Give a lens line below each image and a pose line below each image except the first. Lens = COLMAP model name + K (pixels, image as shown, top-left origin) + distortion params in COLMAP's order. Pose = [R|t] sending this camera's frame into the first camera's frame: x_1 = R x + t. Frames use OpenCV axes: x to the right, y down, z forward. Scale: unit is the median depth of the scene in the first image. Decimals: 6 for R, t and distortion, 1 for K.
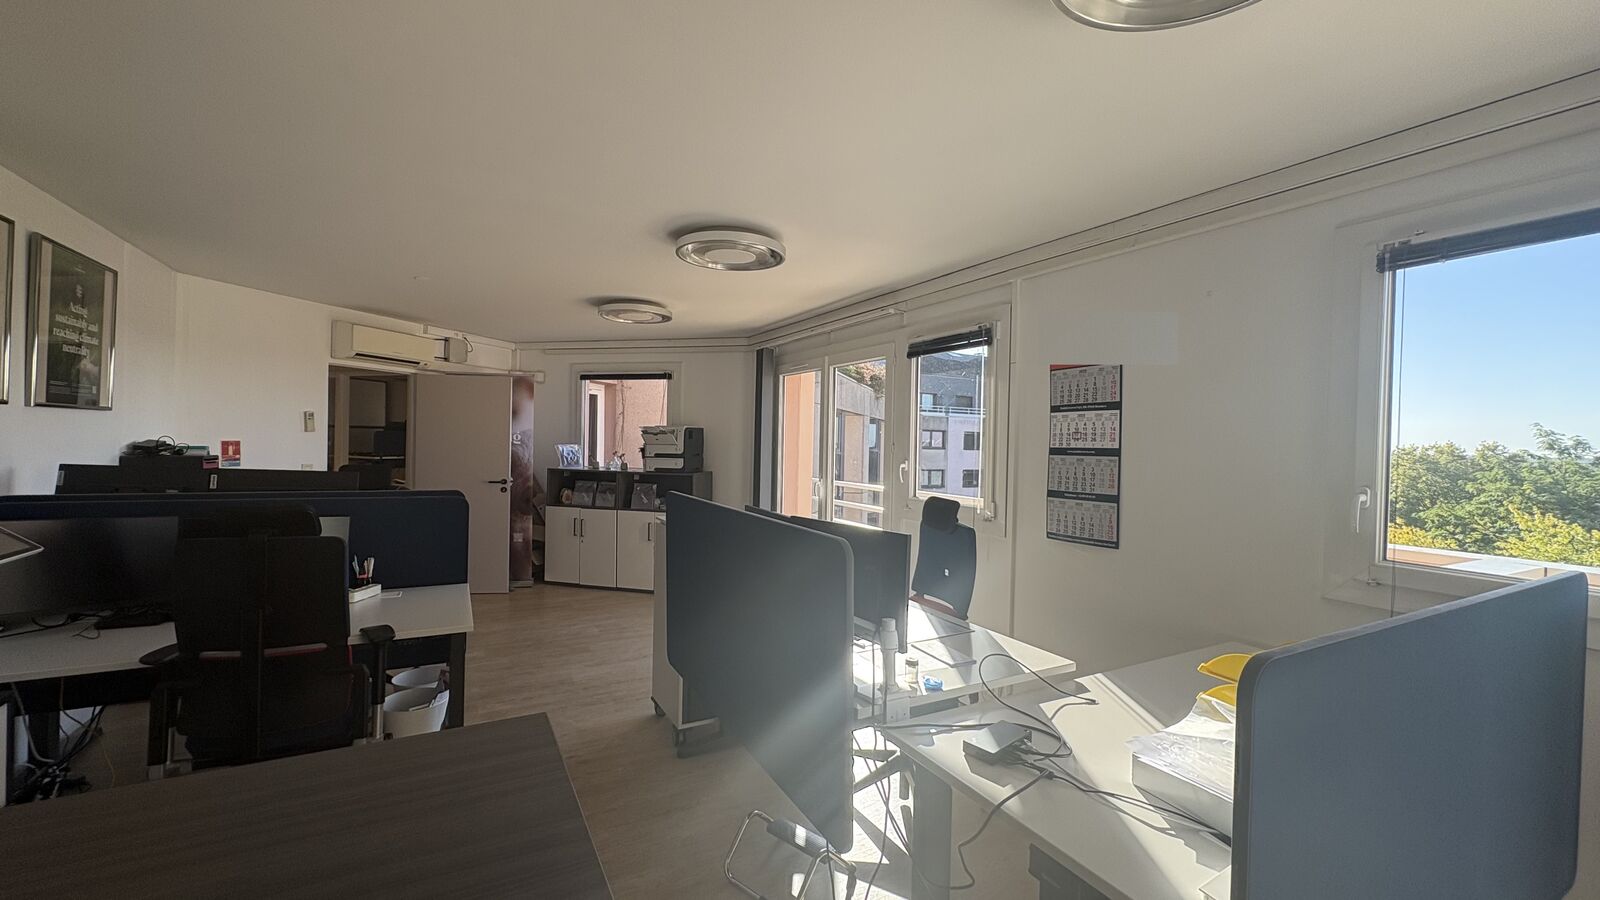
lens RADIAL K [[630.6, 0, 797.4], [0, 630.6, 447.2], [0, 0, 1]] dist [0.000604, -0.000146]
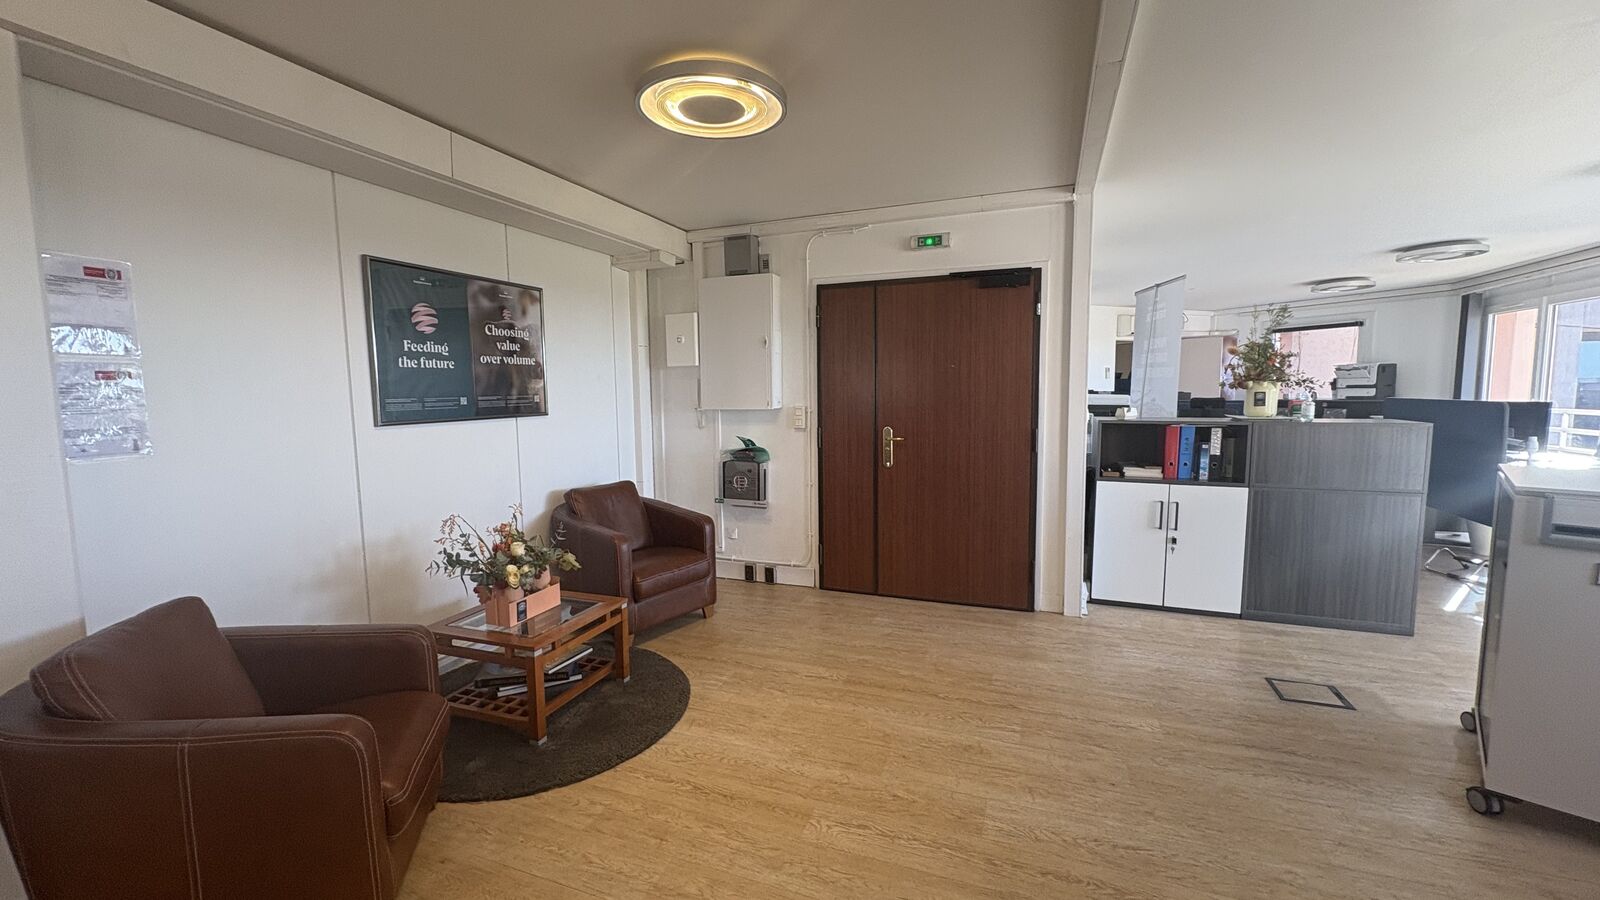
lens RADIAL K [[630.6, 0, 798.3], [0, 630.6, 449.3], [0, 0, 1]] dist [0.000604, -0.000146]
pose [[0.639575, 0.043390, -0.767503, 0.062510], [0.019474, 0.997171, 0.072603, 0.026360], [0.768482, -0.061381, 0.636920, -0.760600]]
